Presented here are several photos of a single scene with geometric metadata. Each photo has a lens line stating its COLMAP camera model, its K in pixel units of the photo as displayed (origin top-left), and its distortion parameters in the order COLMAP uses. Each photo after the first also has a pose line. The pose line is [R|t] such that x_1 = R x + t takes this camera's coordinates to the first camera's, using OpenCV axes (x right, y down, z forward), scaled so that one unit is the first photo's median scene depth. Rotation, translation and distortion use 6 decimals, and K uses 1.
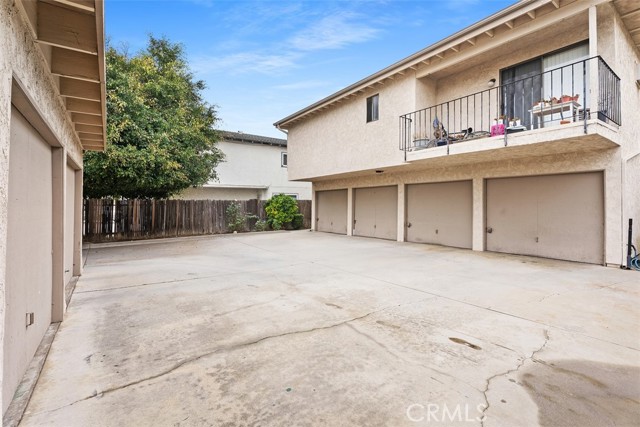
lens RADIAL K [[285.4, 0, 317.4], [0, 285.4, 200.0], [0, 0, 1]] dist [-0.001621, -0.000714]
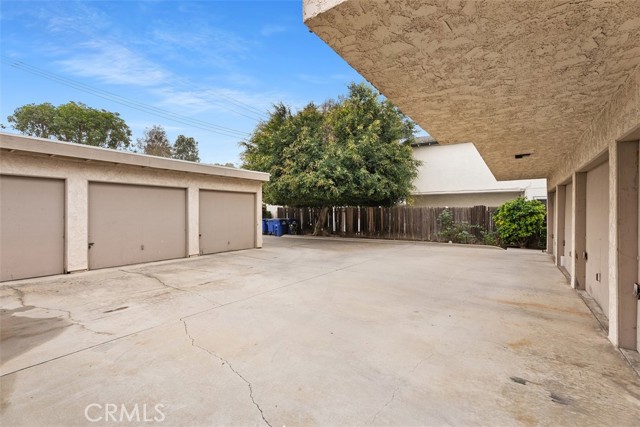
lens RADIAL K [[289.9, 0, 325.3], [0, 289.9, 202.6], [0, 0, 1]] dist [0.000412, -0.000198]
pose [[0.341765, -0.022684, -0.939512, 1.813221], [0.008568, 0.999742, -0.021021, 0.006631], [0.939746, -0.000865, 0.341872, 1.199394]]
